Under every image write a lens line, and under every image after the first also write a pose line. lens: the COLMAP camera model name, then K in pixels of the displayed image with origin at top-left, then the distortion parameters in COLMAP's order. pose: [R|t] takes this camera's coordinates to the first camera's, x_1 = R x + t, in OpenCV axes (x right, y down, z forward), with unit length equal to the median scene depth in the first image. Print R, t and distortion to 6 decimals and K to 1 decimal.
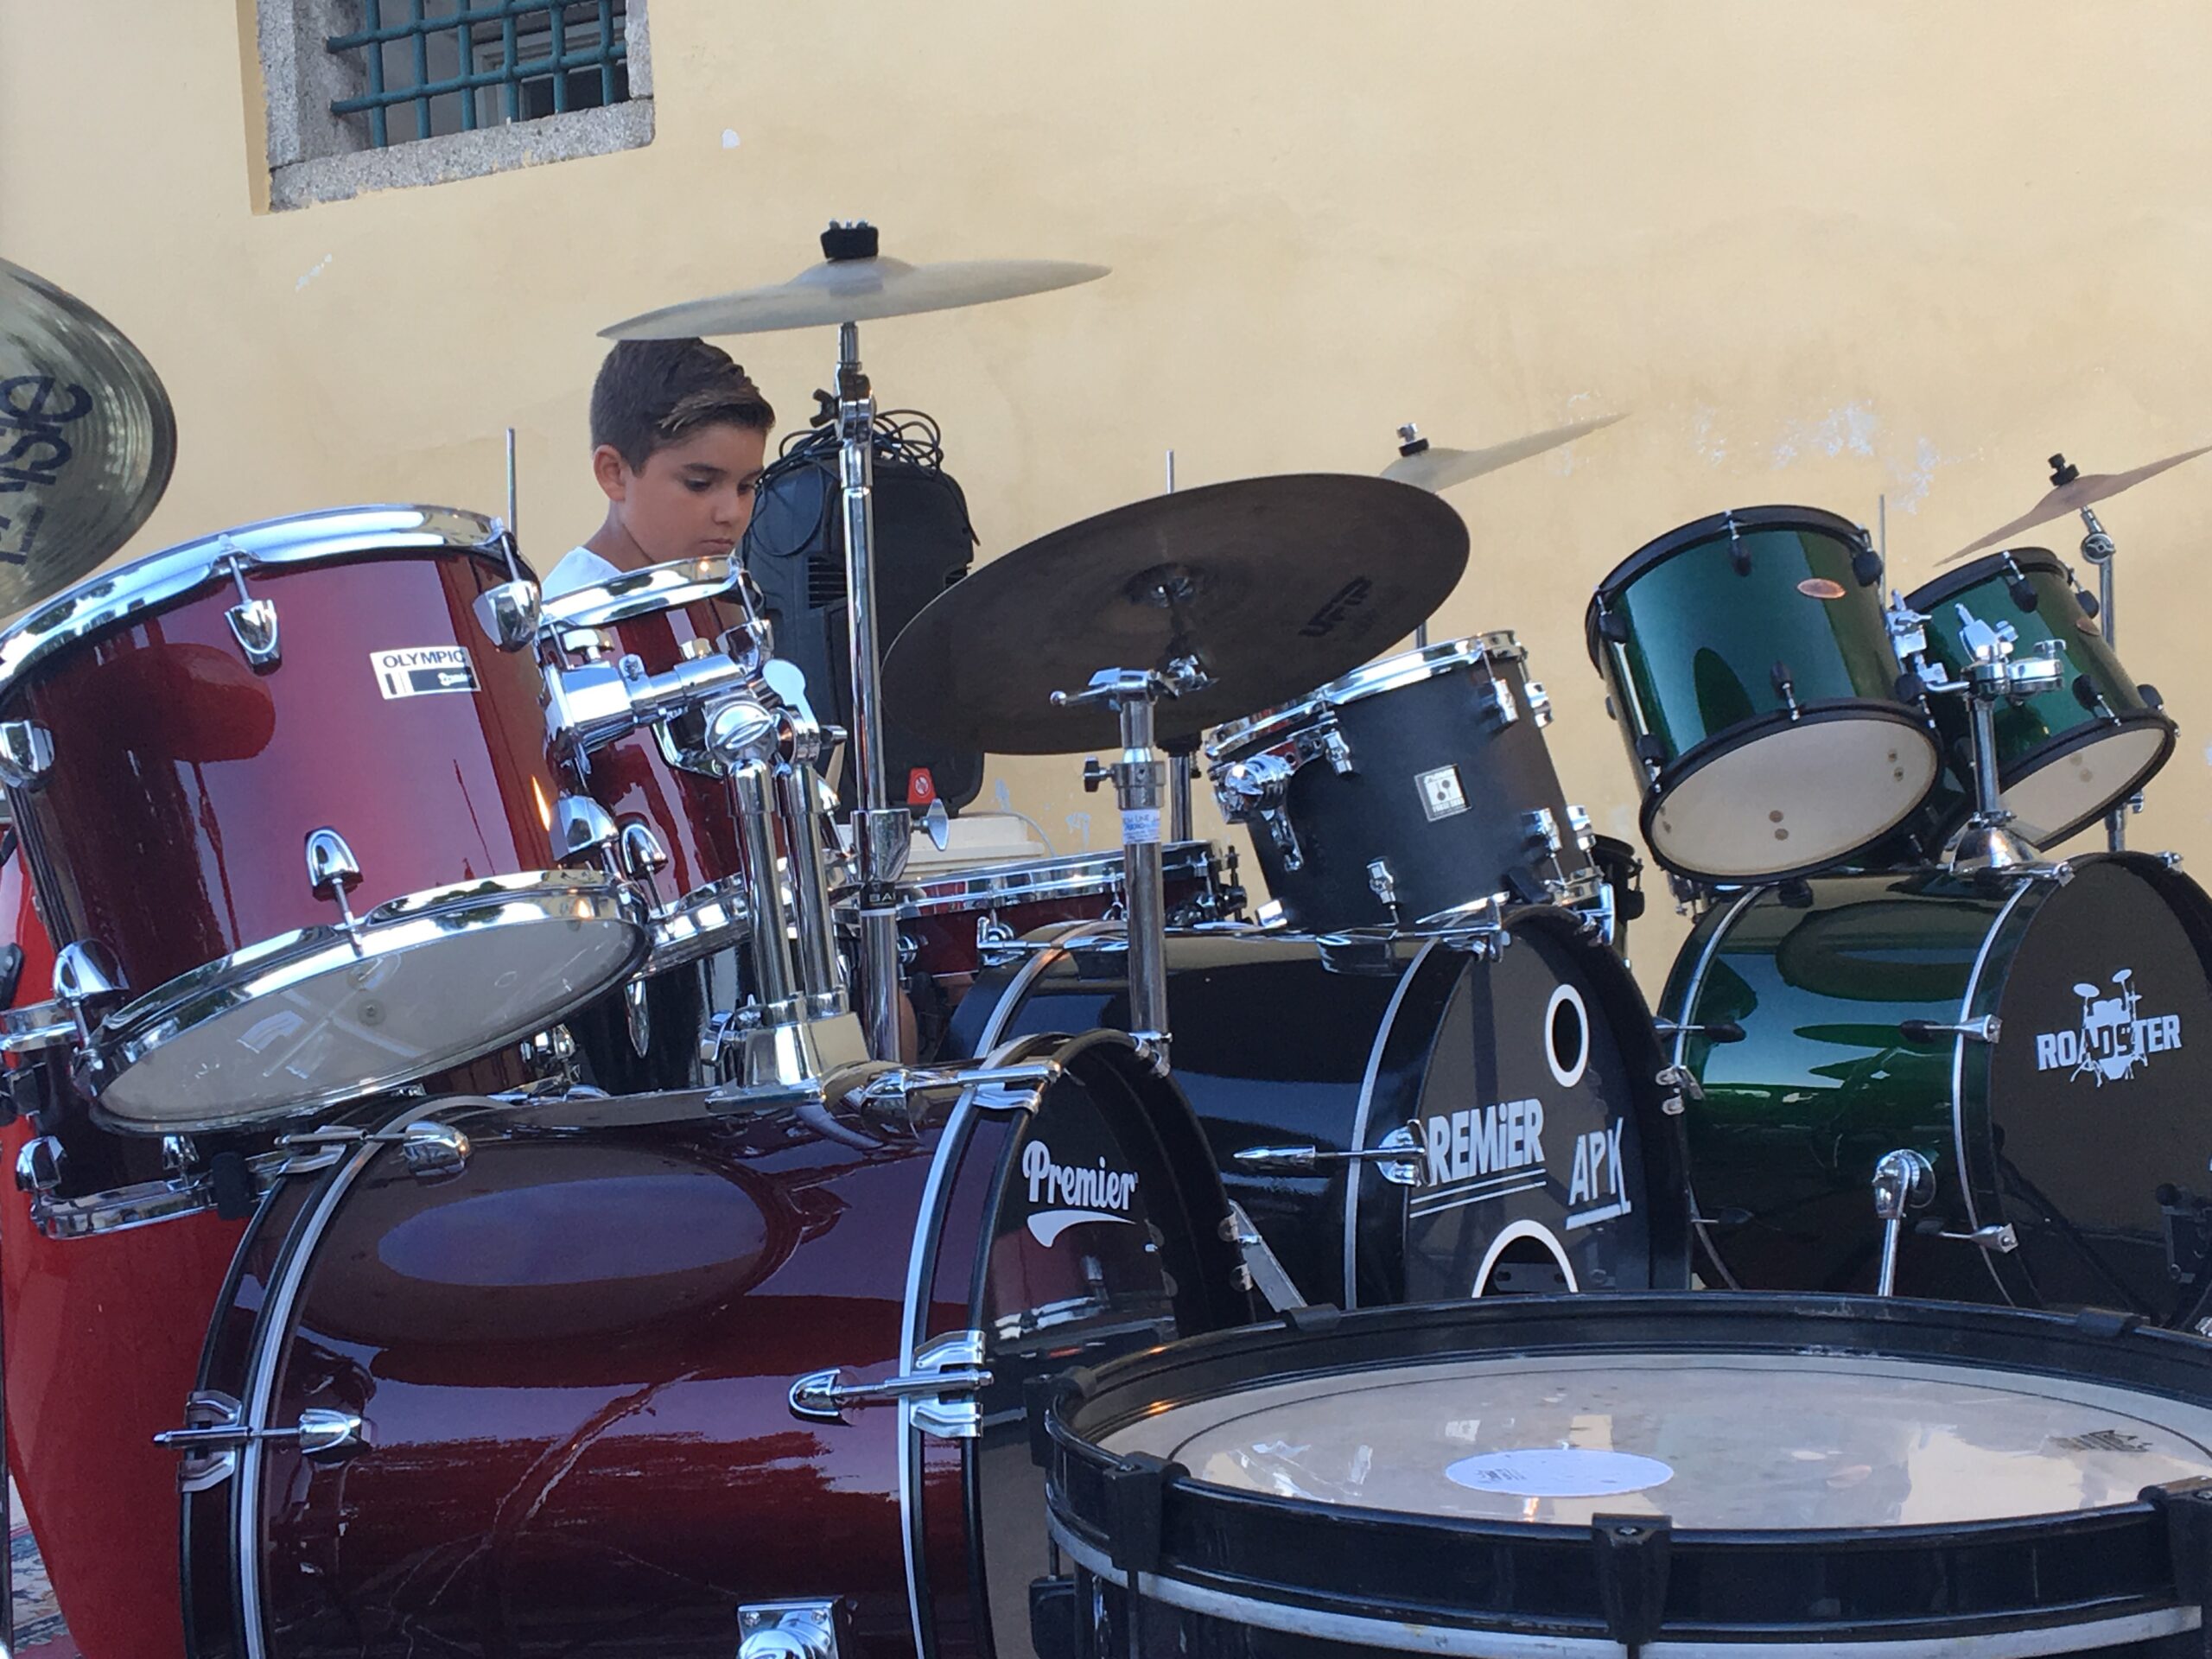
lens RADIAL K [[3484.1, 0, 1100.8], [0, 3484.1, 819.7], [0, 0, 1]] dist [0.102480, -0.066981]
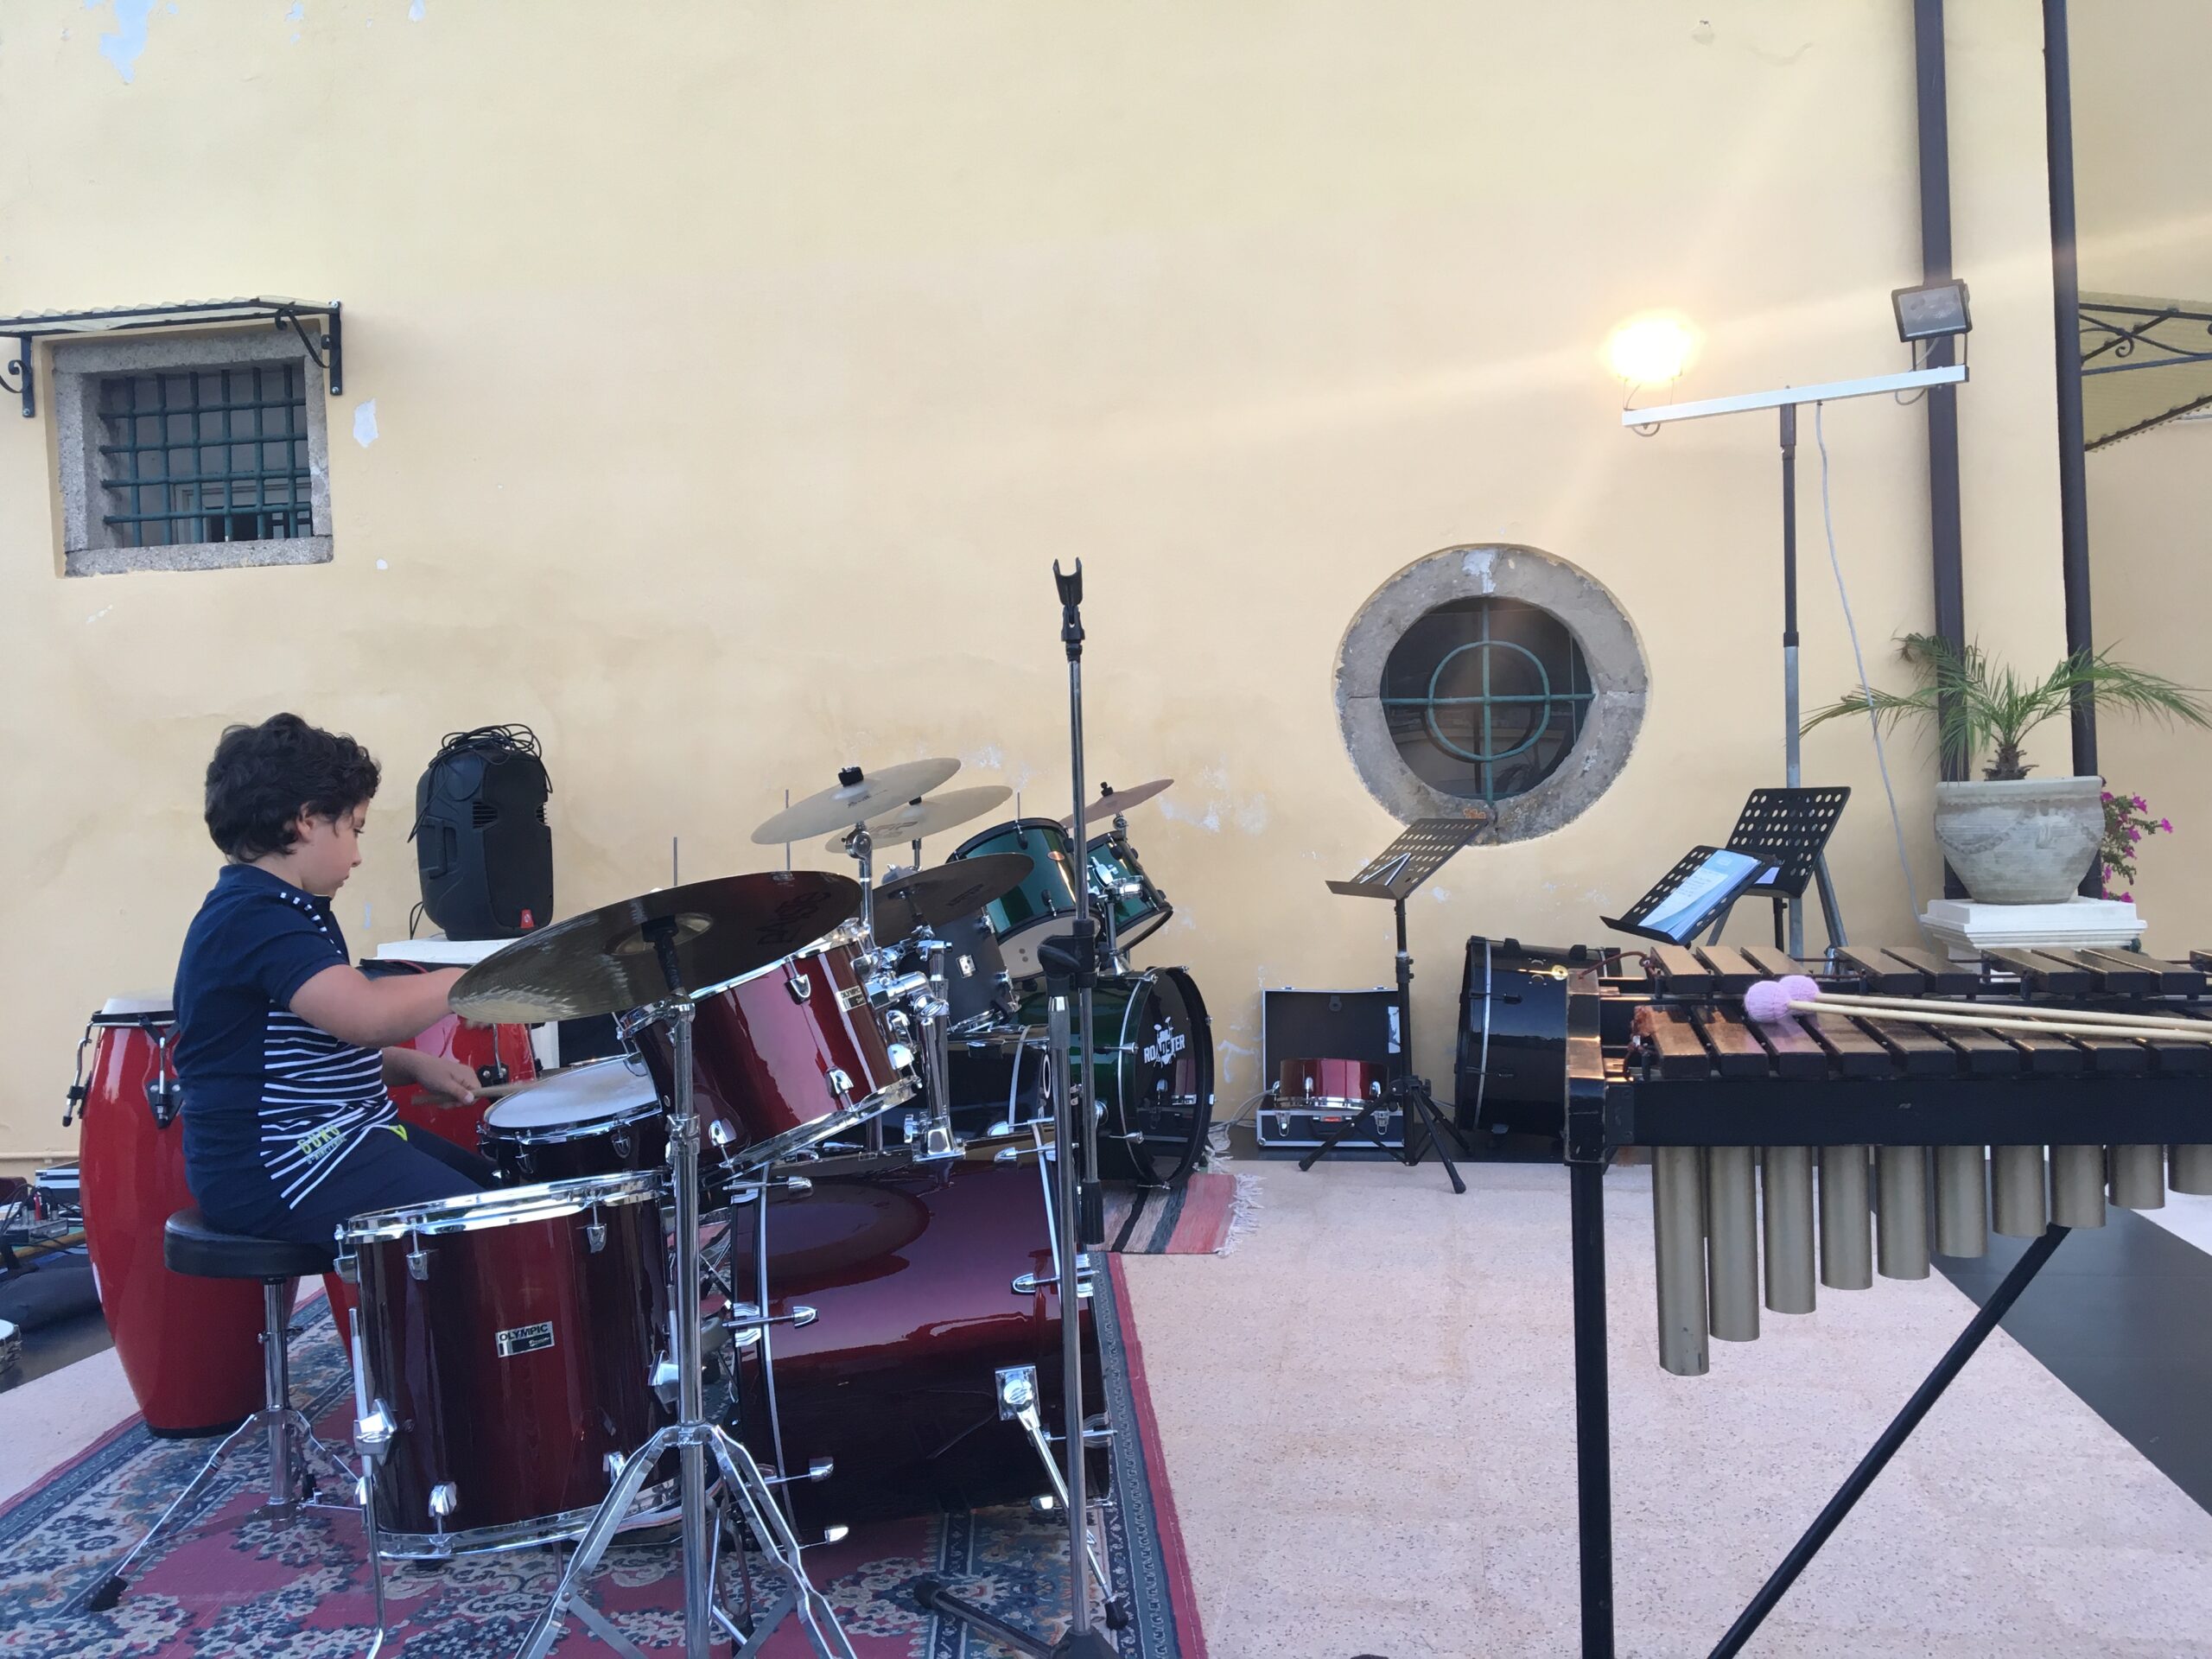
lens RADIAL K [[1865.5, 0, 1102.7], [0, 1865.5, 837.3], [0, 0, 1]] dist [0.093367, -0.143286]
pose [[0.909592, 0.008878, 0.415407, -0.277389], [-0.006410, 0.999953, -0.007333, -0.070200], [-0.415452, 0.004007, 0.909606, -0.124031]]
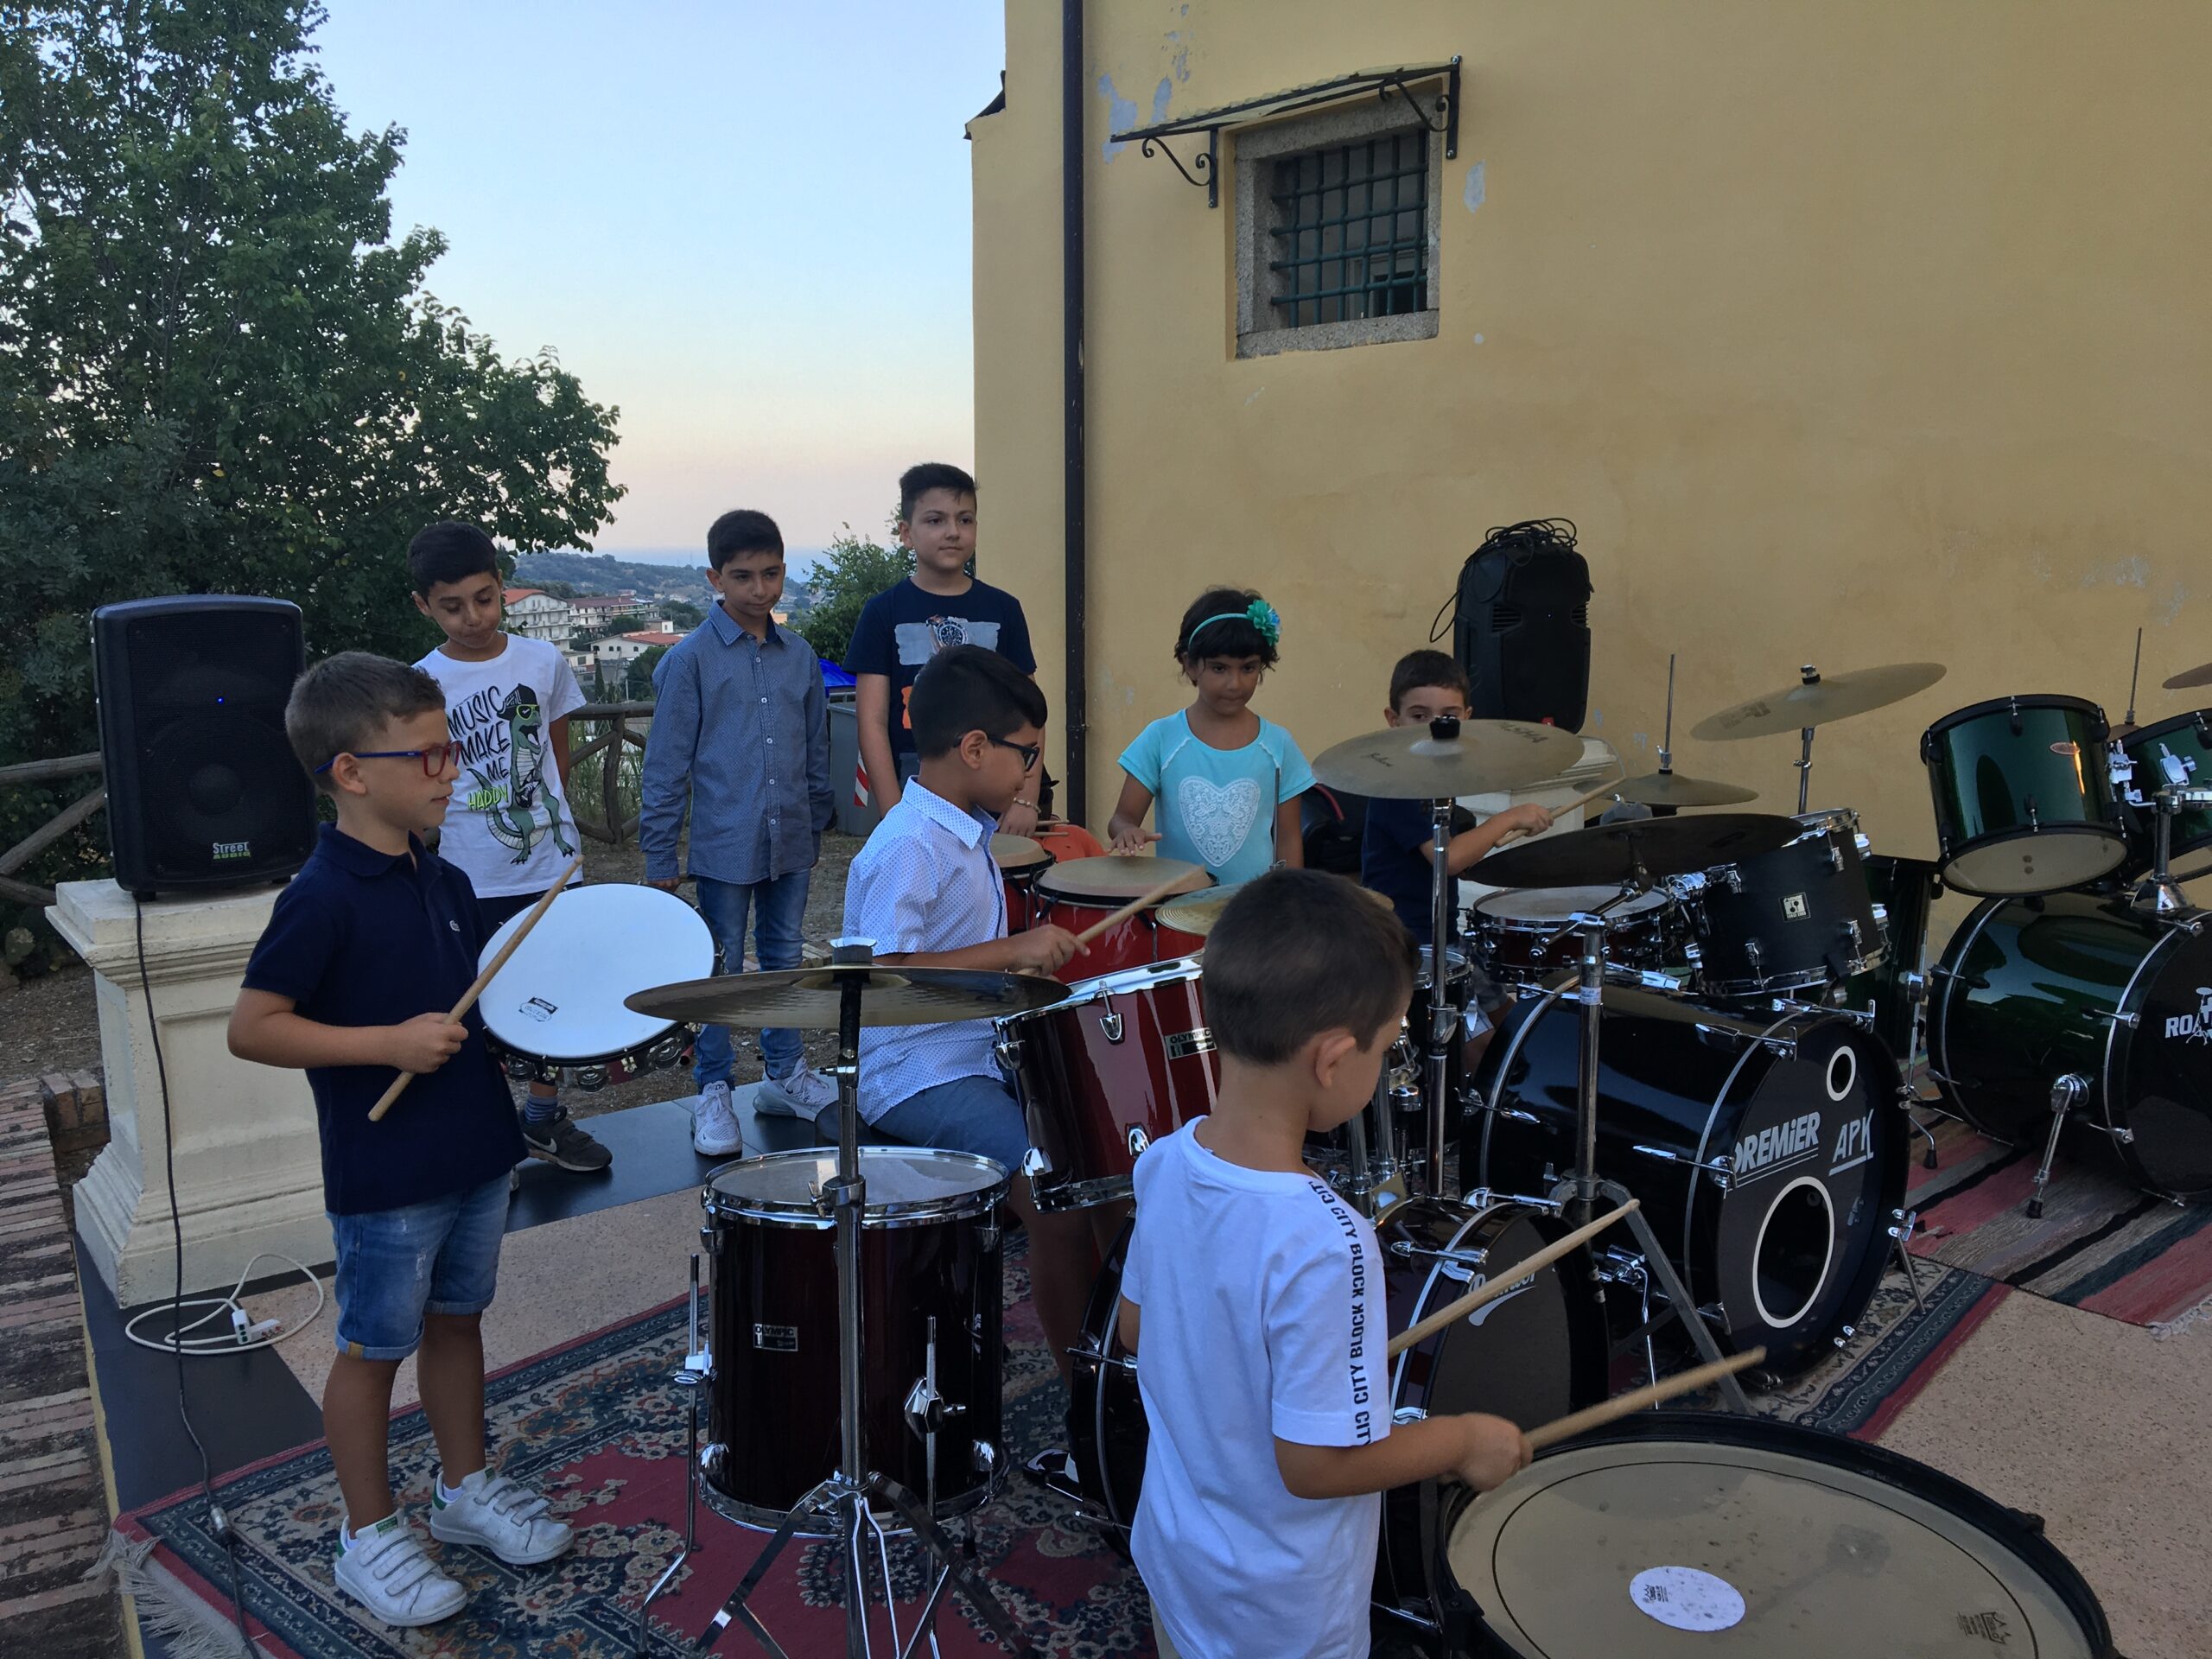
lens RADIAL K [[1868.7, 0, 1102.0], [0, 1868.7, 837.5], [0, 0, 1]] dist [0.079244, -0.121958]
pose [[0.949687, 0.090463, -0.299850, 0.039480], [-0.036601, 0.982875, 0.180604, -0.175431], [0.311053, -0.160543, 0.936735, -0.024831]]
